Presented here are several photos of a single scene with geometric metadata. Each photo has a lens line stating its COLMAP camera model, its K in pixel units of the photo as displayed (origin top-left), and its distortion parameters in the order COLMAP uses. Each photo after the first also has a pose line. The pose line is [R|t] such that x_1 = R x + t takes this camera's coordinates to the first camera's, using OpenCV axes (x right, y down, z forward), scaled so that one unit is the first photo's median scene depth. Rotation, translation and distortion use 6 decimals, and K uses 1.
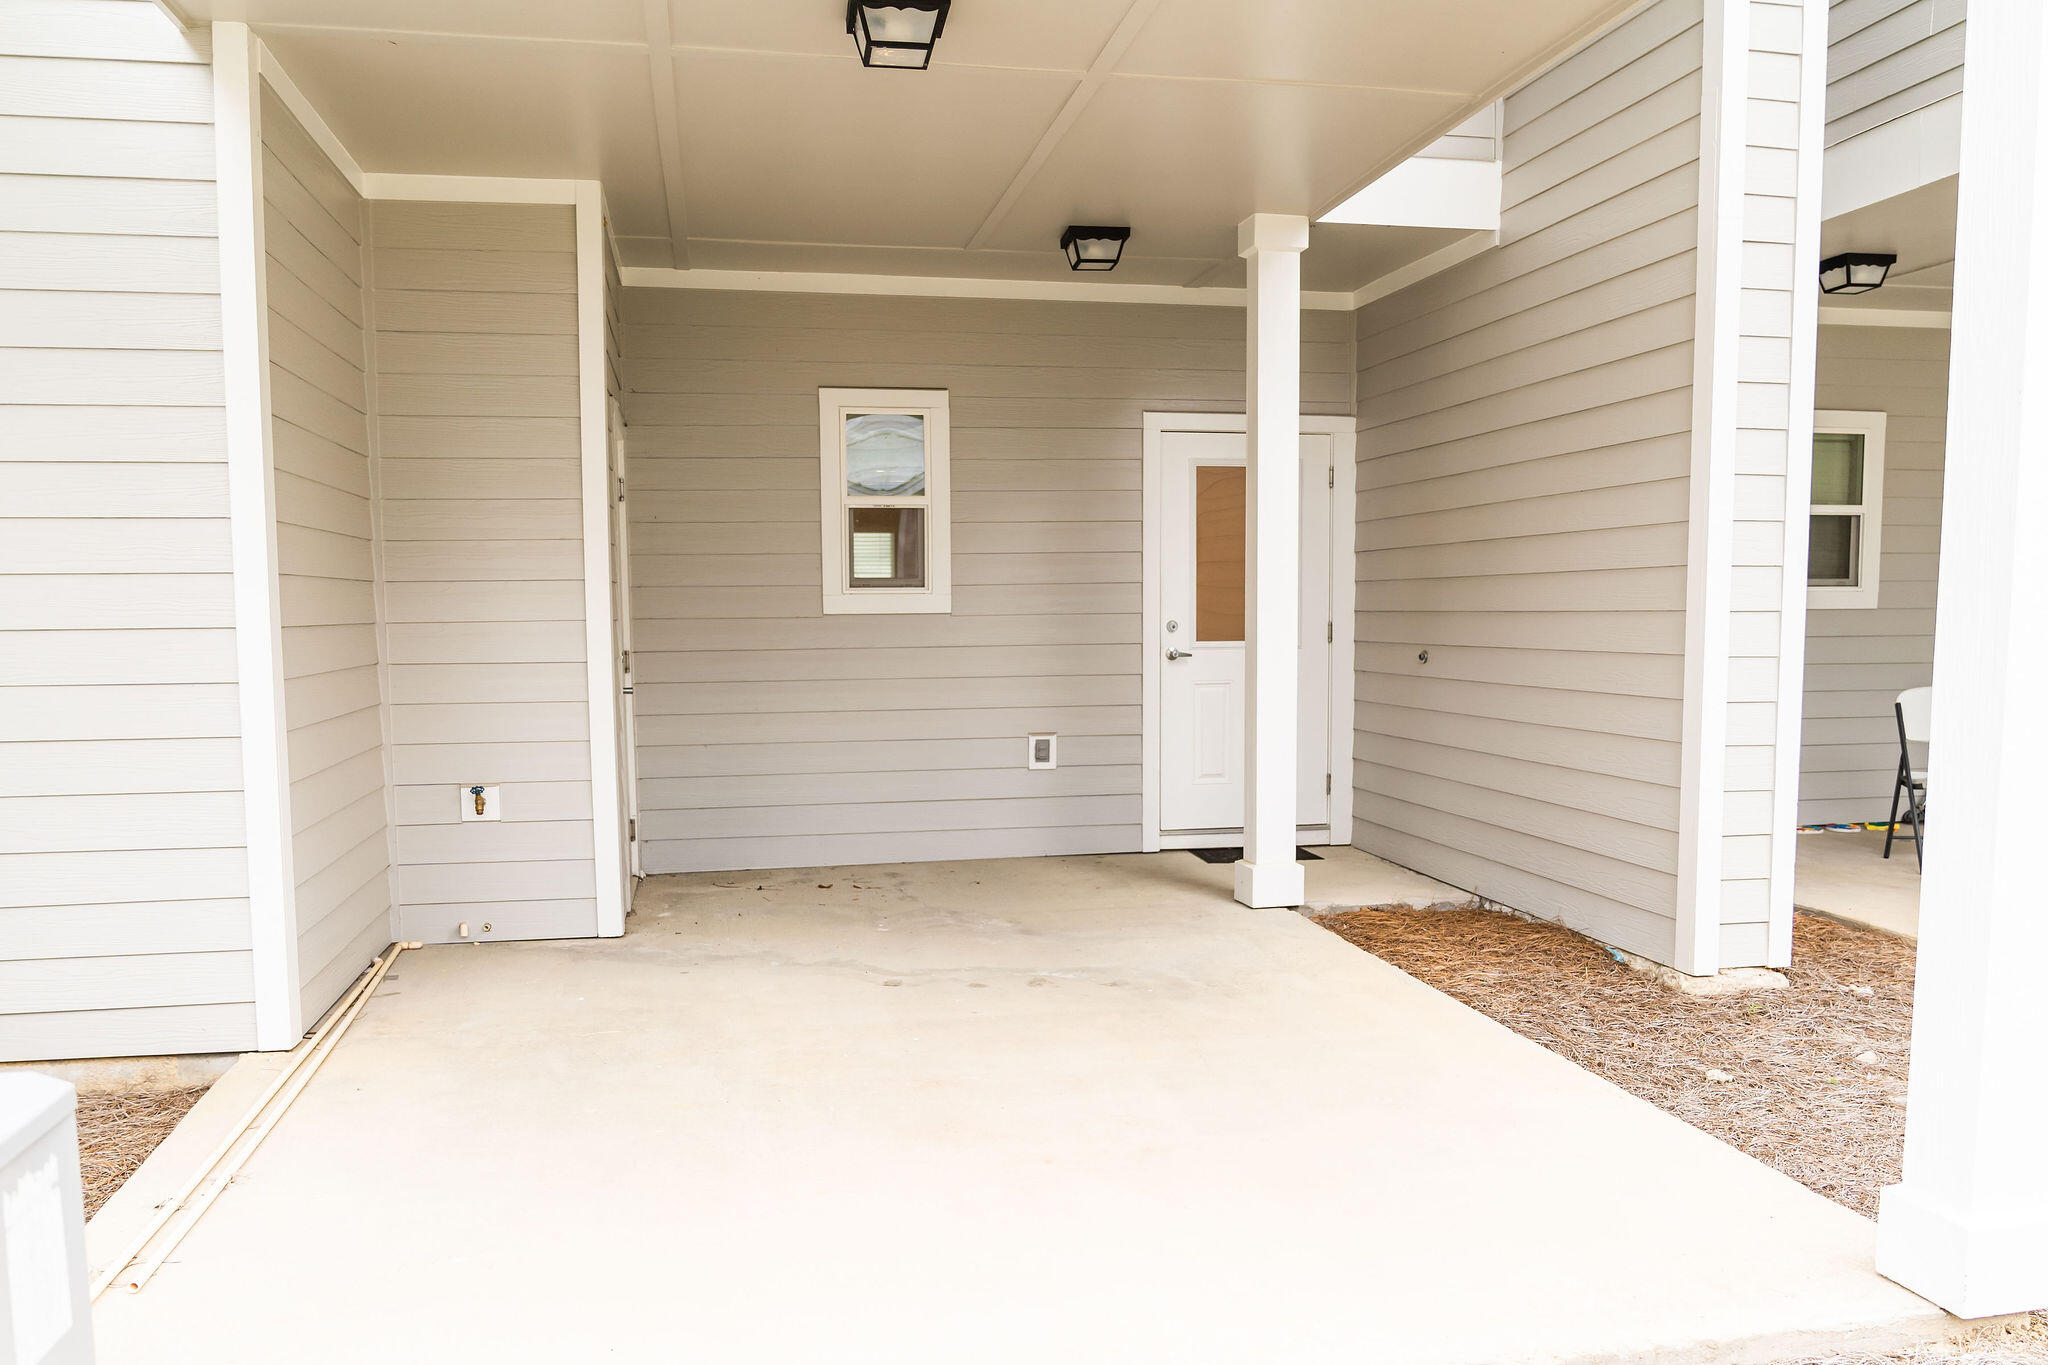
lens RADIAL K [[1446.5, 0, 1024.0], [0, 1446.5, 682.5], [0, 0, 1]] dist [-0.027900, 0.002832]
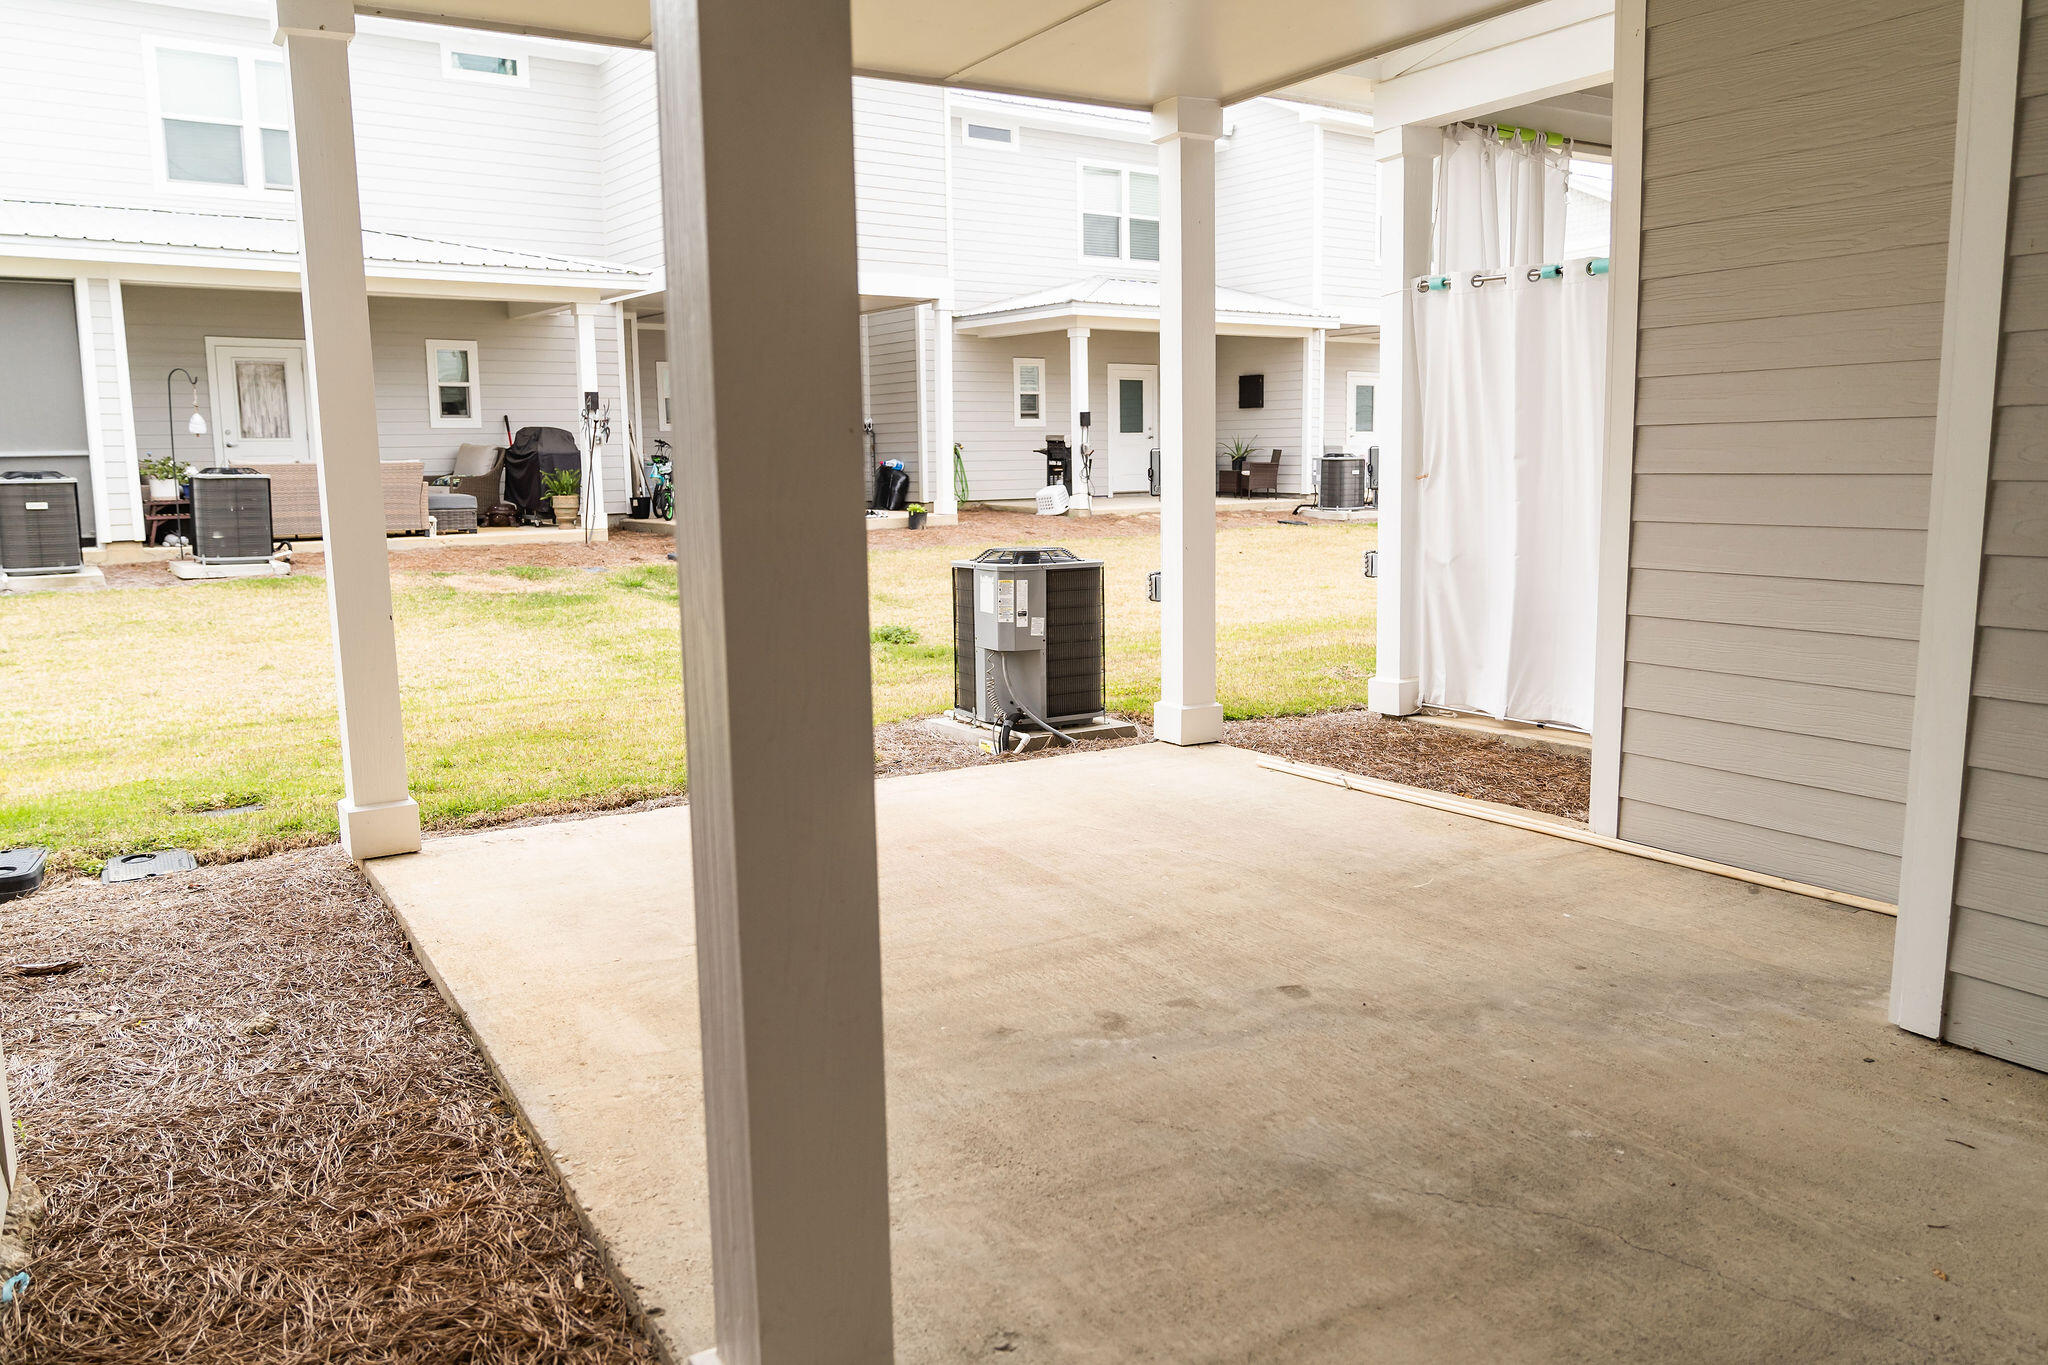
lens RADIAL K [[1446.5, 0, 1024.0], [0, 1446.5, 682.5], [0, 0, 1]] dist [-0.027900, 0.002832]
pose [[-0.938472, 0.059997, -0.340105, 0.259745], [-0.016634, 0.975799, 0.218037, -0.088271], [0.344956, 0.210279, -0.914761, 1.530461]]
